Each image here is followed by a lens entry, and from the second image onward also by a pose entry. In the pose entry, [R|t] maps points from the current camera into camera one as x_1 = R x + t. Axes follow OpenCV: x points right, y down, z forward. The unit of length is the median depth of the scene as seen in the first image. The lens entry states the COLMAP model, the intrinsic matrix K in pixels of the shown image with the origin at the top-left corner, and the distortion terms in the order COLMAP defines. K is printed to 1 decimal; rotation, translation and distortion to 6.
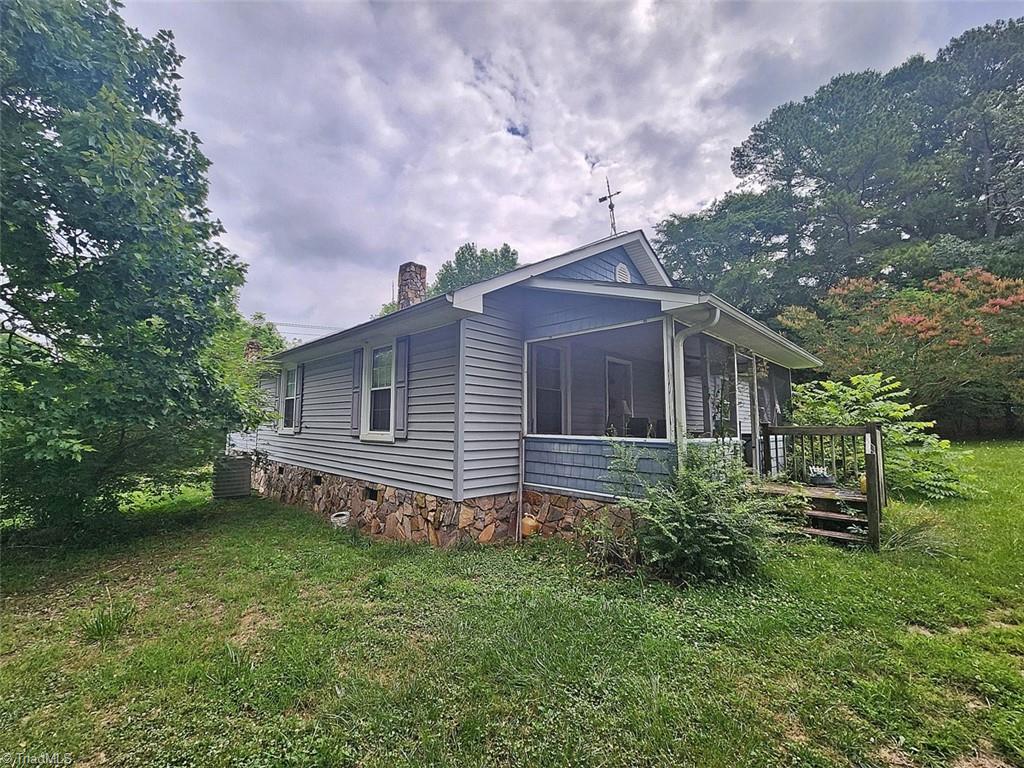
lens RADIAL K [[416.4, 0, 511.4], [0, 416.4, 385.2], [0, 0, 1]] dist [0.002462, -0.000503]
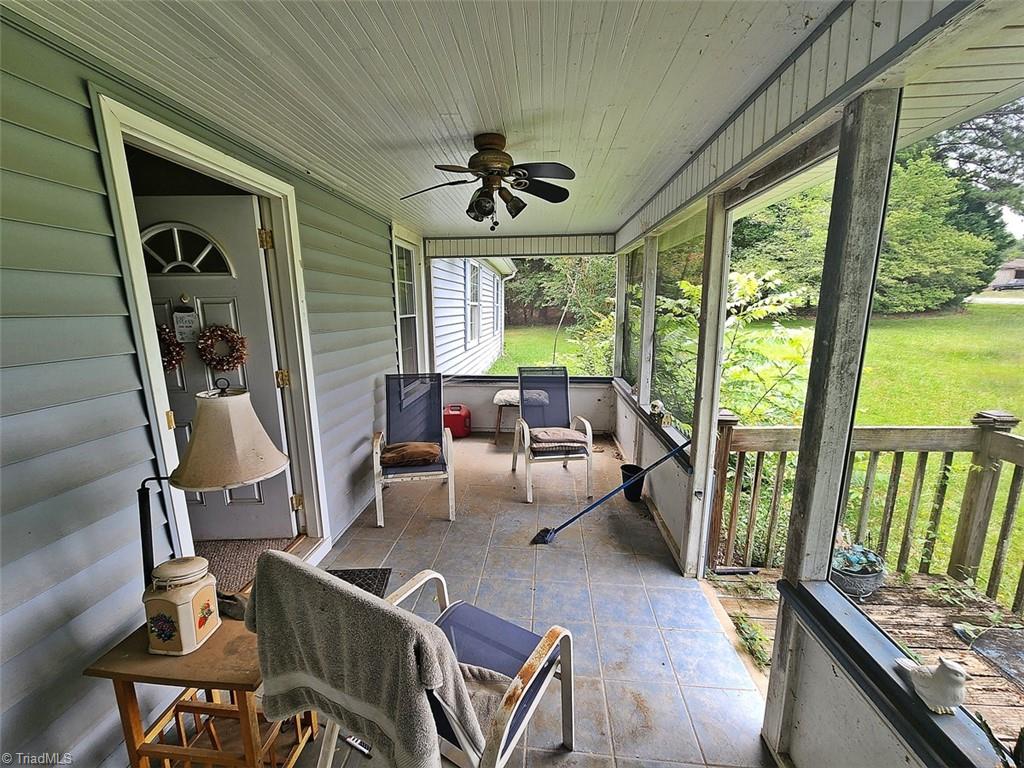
lens RADIAL K [[416.4, 0, 511.1], [0, 416.4, 385.6], [0, 0, 1]] dist [0.002462, -0.000503]
pose [[0.762652, -0.129300, 0.633753, 0.224606], [-0.046611, 0.966281, 0.253234, -0.013741], [-0.645127, -0.222669, 0.730910, 0.739321]]
